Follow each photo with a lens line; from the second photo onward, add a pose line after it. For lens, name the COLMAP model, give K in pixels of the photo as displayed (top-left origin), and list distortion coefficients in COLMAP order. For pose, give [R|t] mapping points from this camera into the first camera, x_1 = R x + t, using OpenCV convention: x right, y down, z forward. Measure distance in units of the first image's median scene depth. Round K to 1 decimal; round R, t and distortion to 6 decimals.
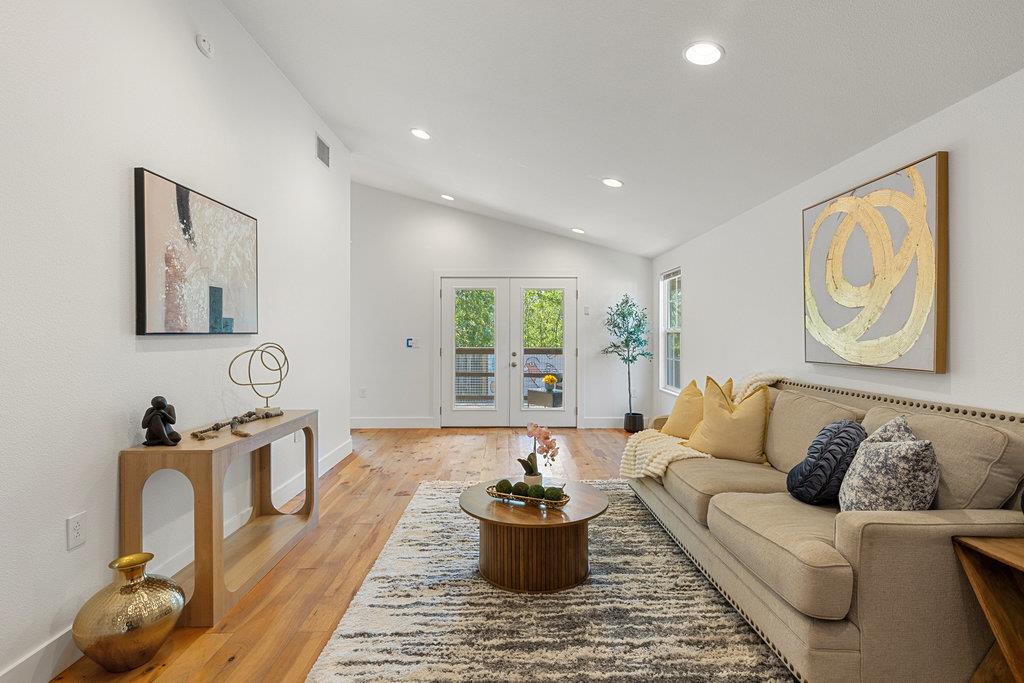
lens RADIAL K [[495.1, 0, 512.0], [0, 495.1, 341.5], [0, 0, 1]] dist [0.000424, 0.000557]
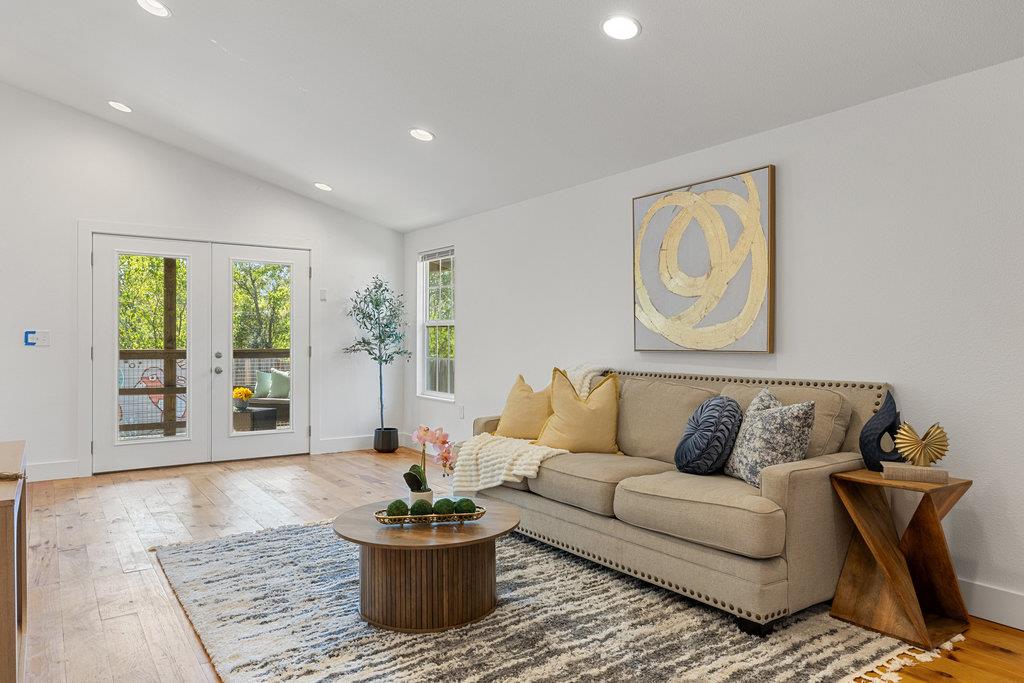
lens RADIAL K [[666.9, 0, 514.0], [0, 666.9, 350.6], [0, 0, 1]] dist [0.000118, 0.000379]
pose [[0.824722, -0.009261, 0.565462, -0.484291], [0.005392, 0.999949, 0.008513, 0.037301], [-0.565512, -0.003972, 0.824730, 0.032529]]
